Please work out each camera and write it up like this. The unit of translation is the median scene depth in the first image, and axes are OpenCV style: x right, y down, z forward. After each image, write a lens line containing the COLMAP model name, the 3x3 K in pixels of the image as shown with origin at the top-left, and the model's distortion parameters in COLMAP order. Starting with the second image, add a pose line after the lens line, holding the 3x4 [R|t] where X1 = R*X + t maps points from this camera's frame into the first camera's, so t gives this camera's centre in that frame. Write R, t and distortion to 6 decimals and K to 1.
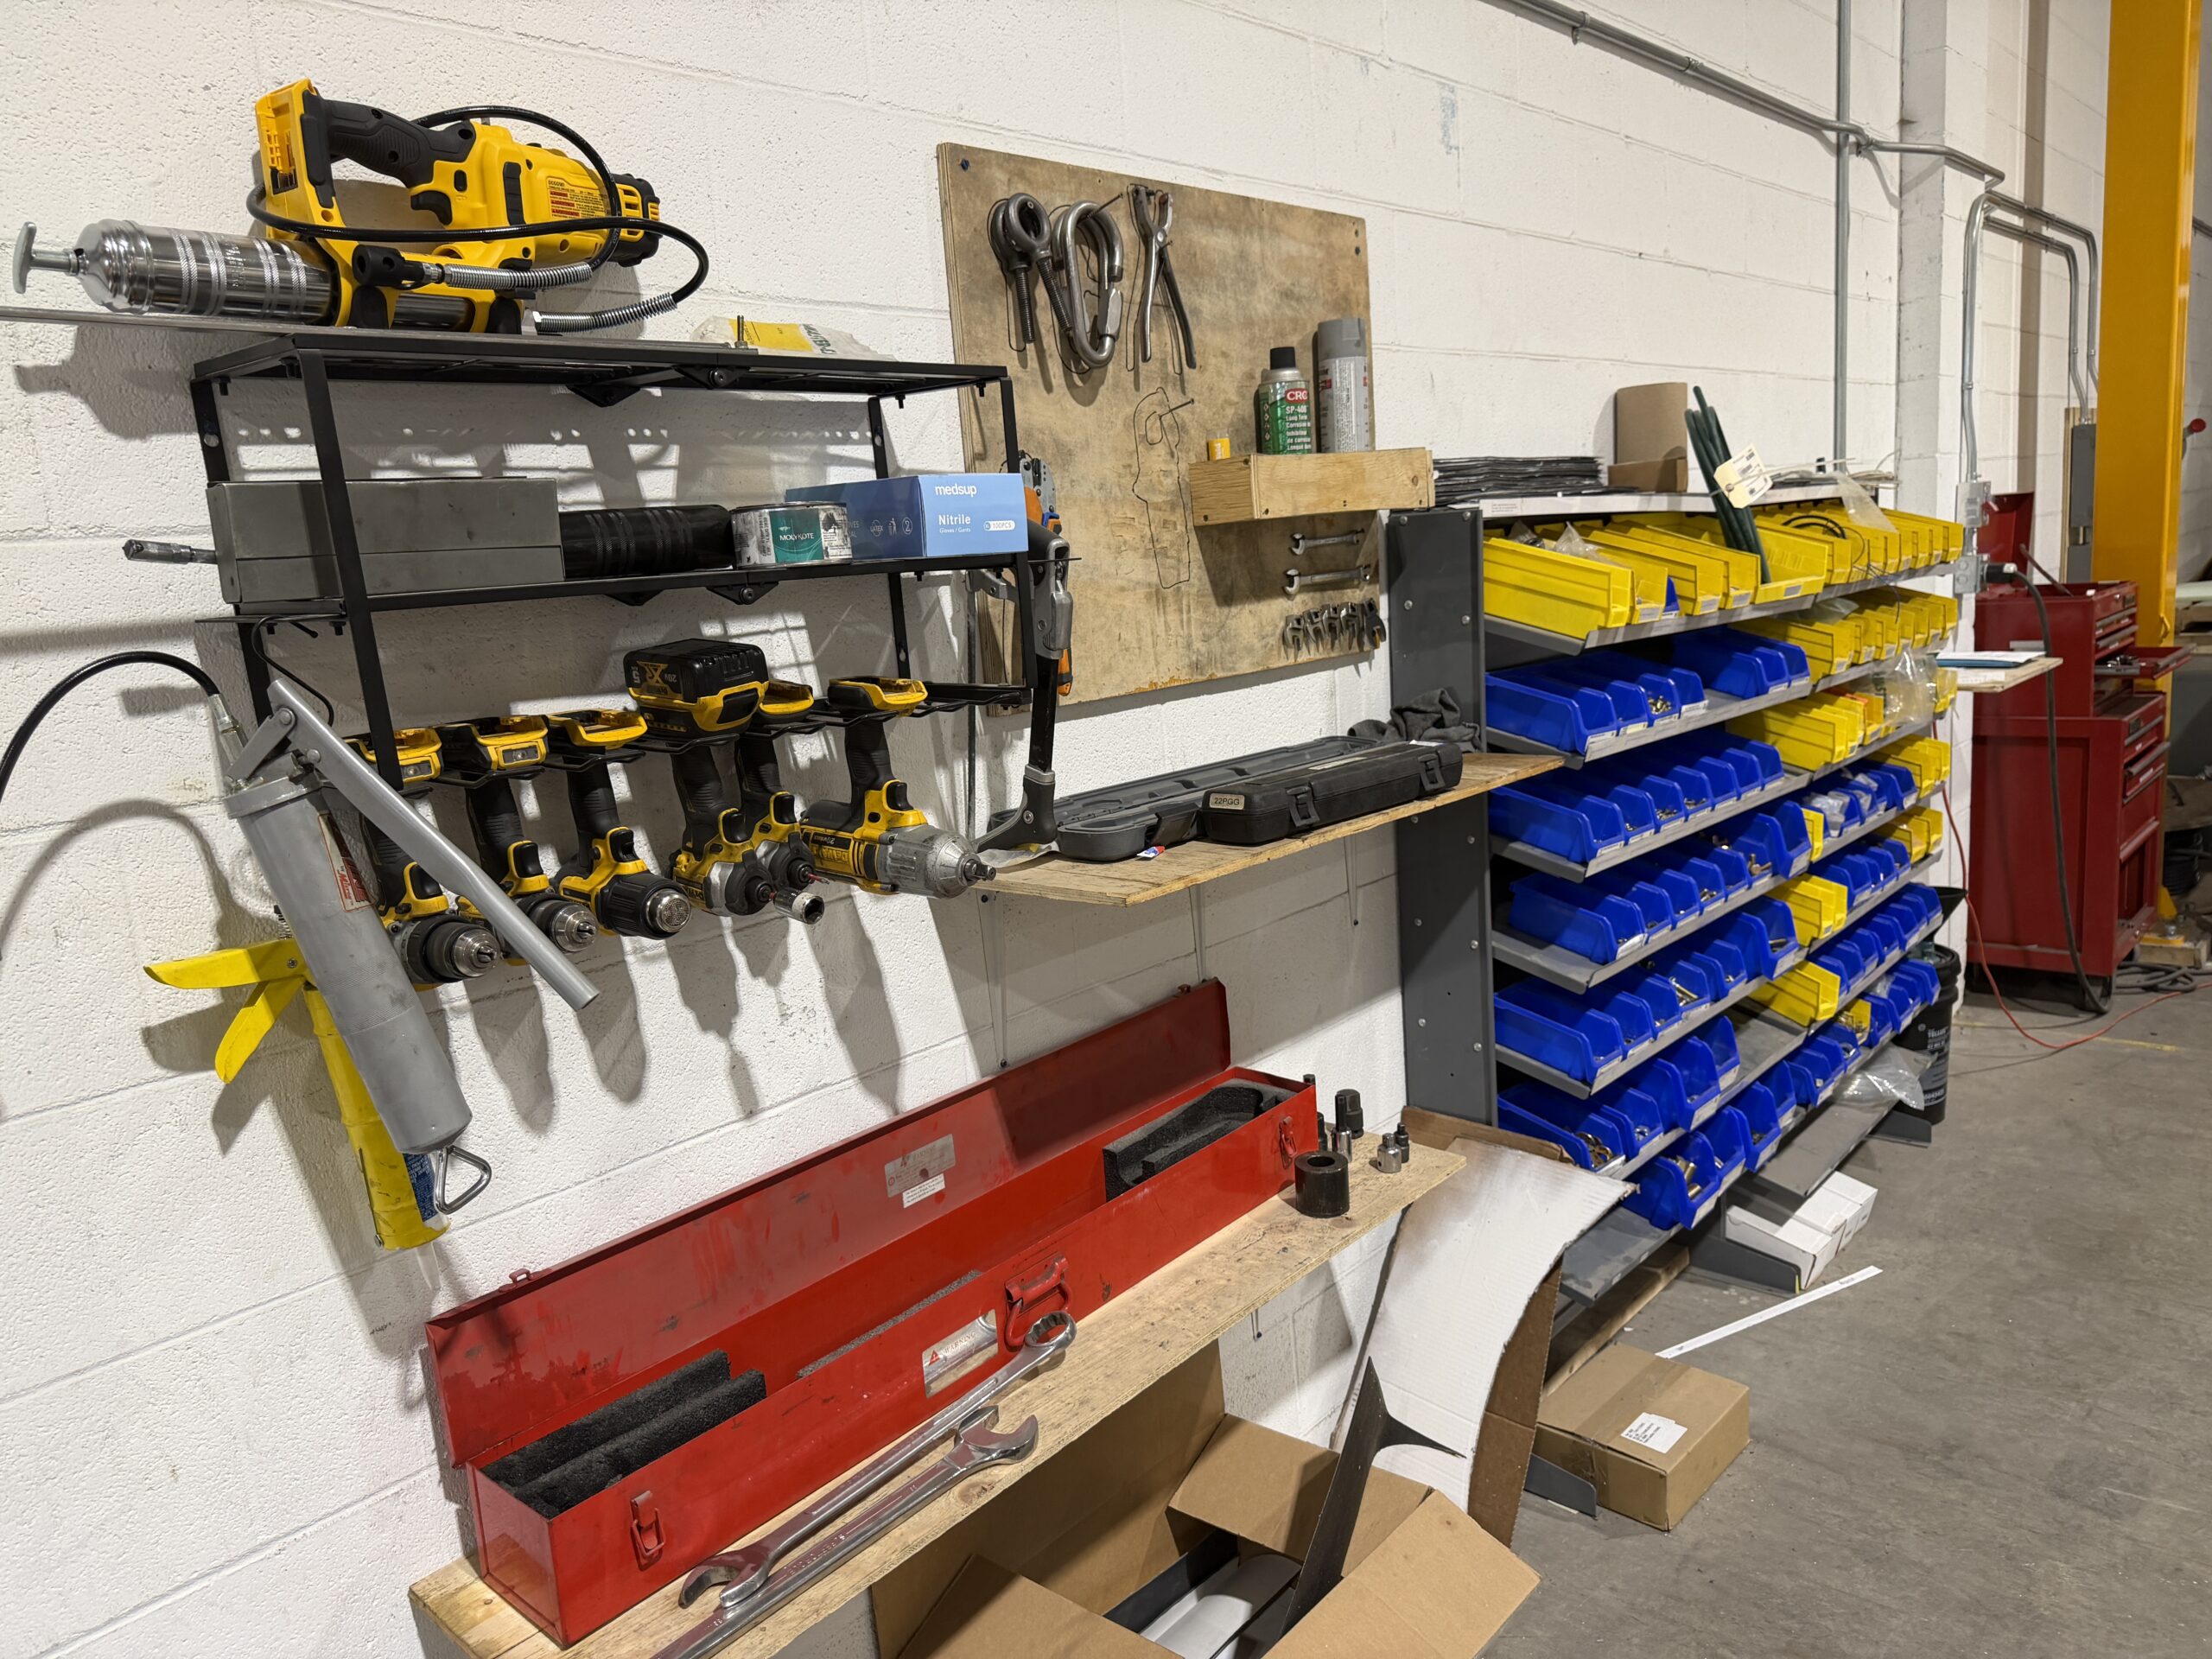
lens RADIAL K [[1565.0, 0, 1106.0], [0, 1565.0, 829.5], [0, 0, 1]] dist [0.007179, -0.020283]
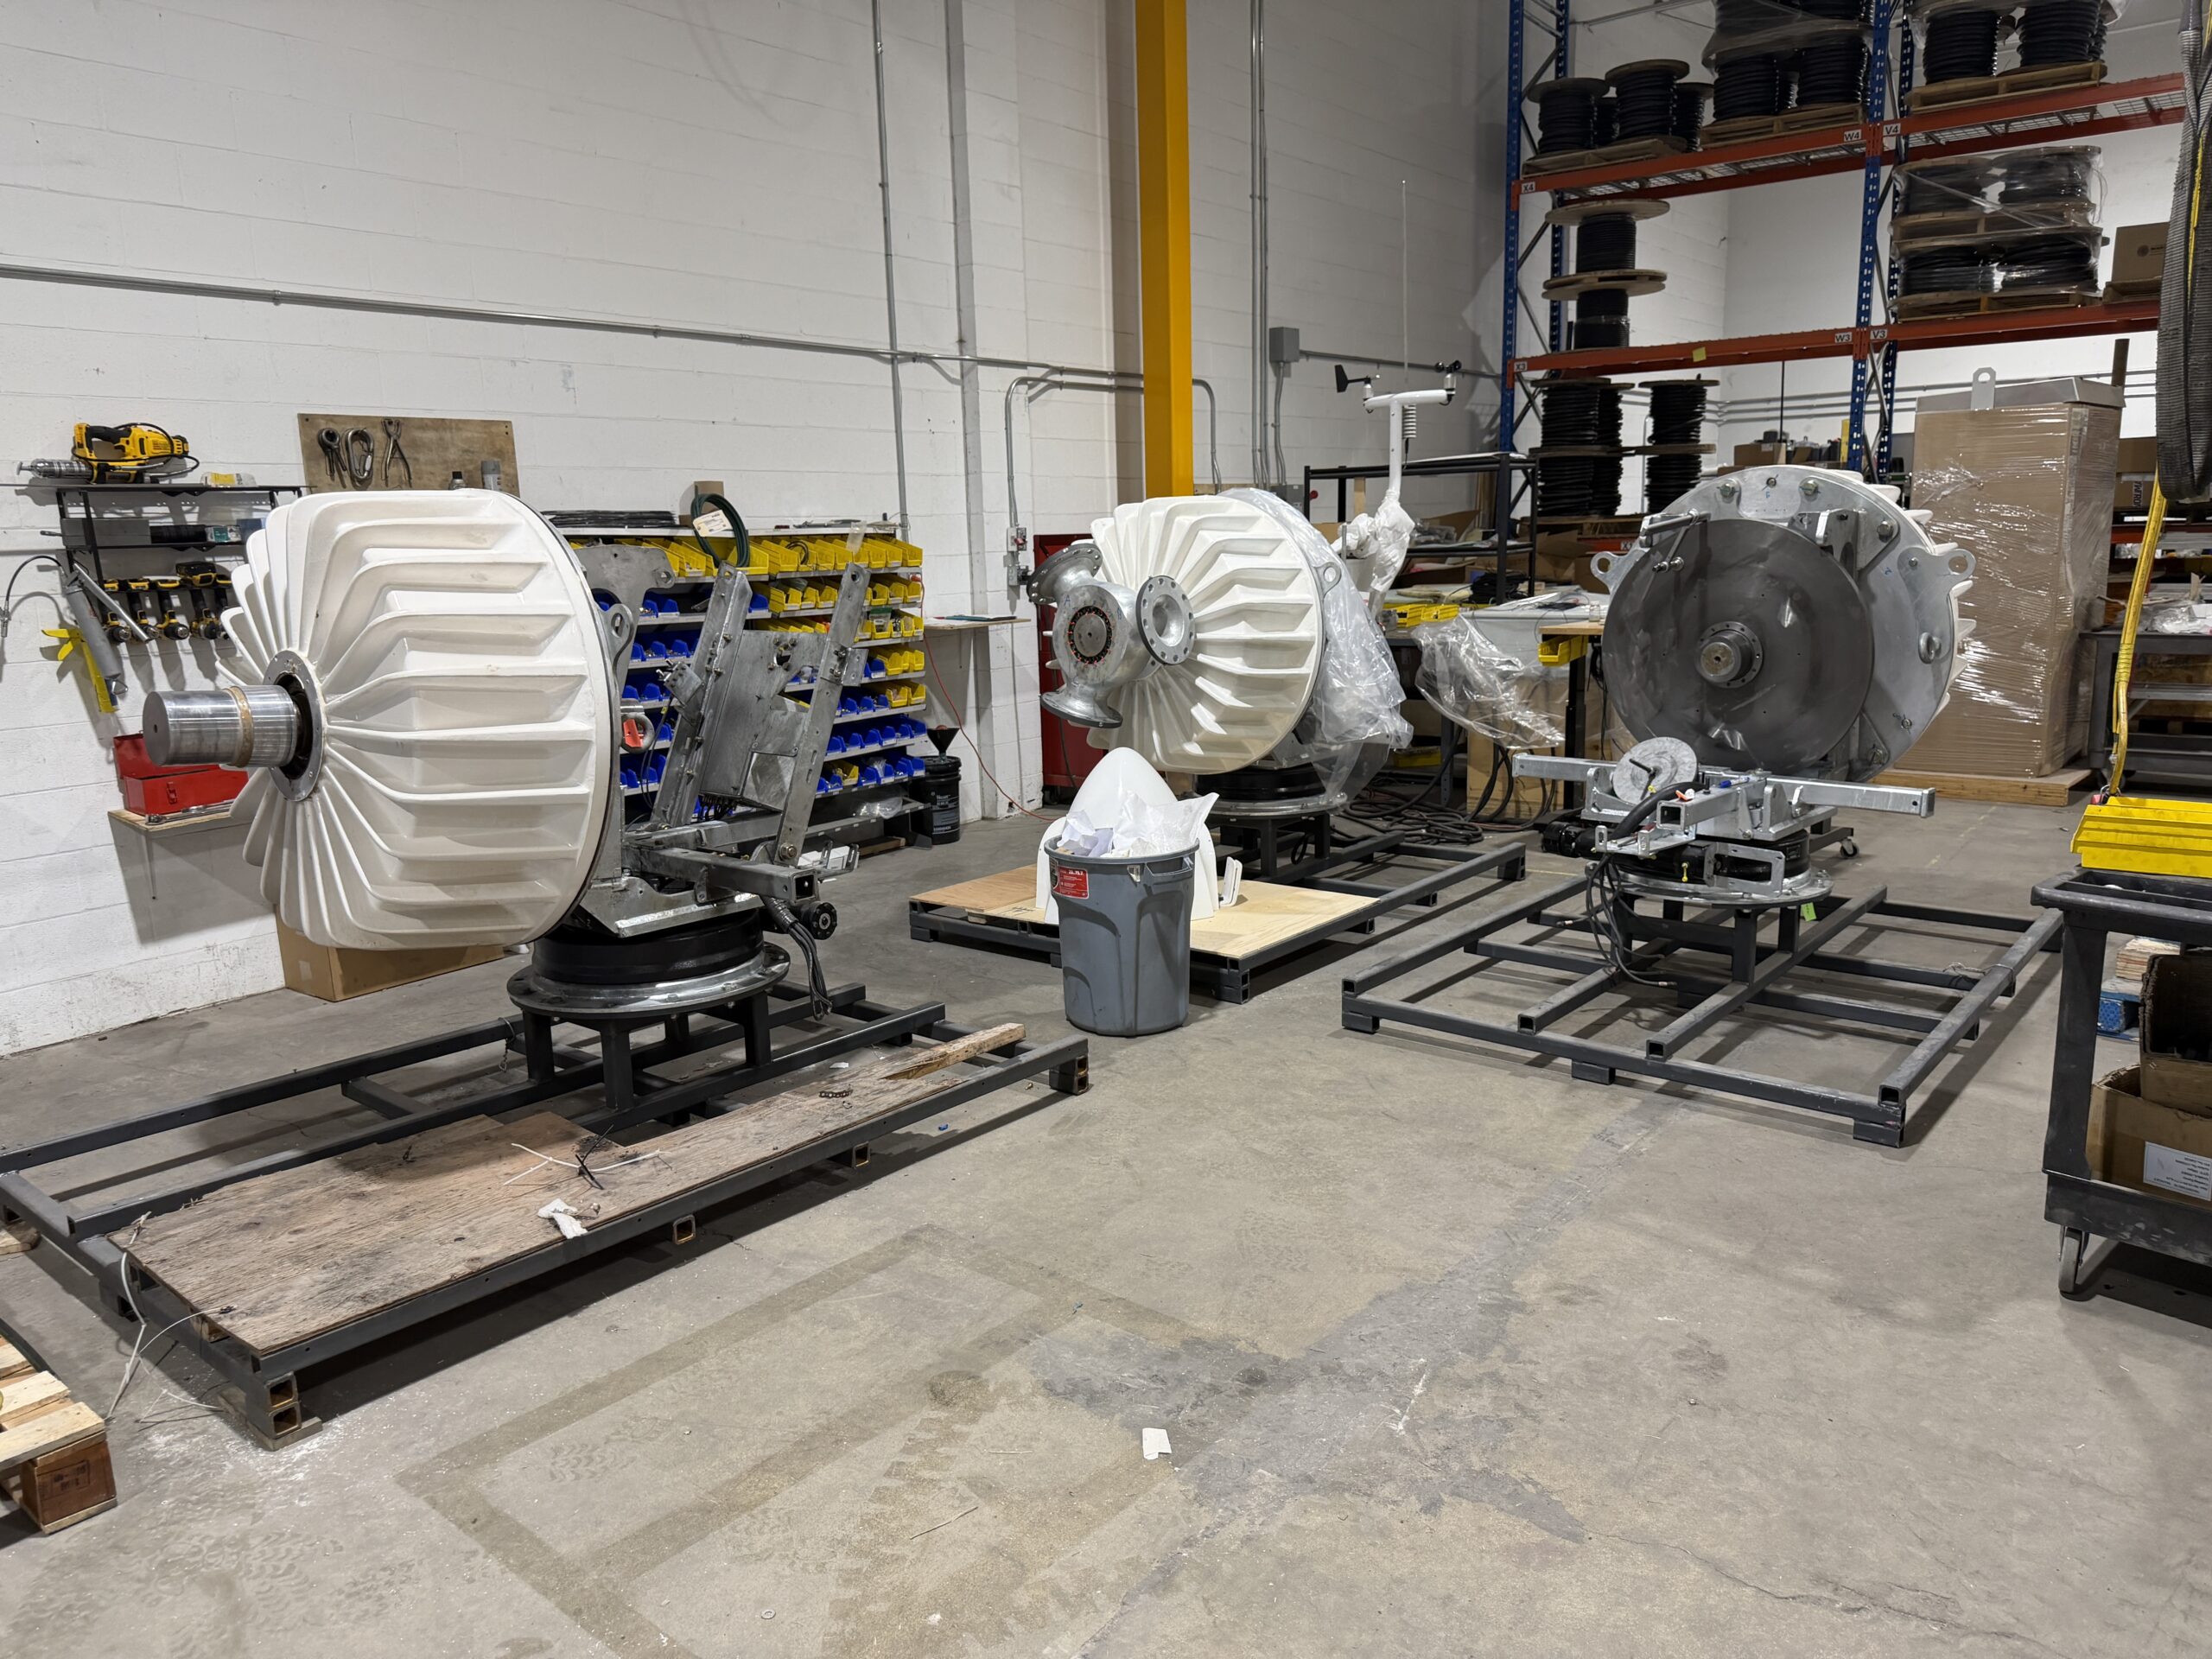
lens RADIAL K [[1565.0, 0, 1106.0], [0, 1565.0, 829.5], [0, 0, 1]] dist [0.007179, -0.020283]
pose [[0.996354, 0.026127, 0.081211, 1.687685], [-0.026529, 0.999641, 0.003876, 0.466056], [-0.081080, -0.006016, 0.996689, -3.024121]]
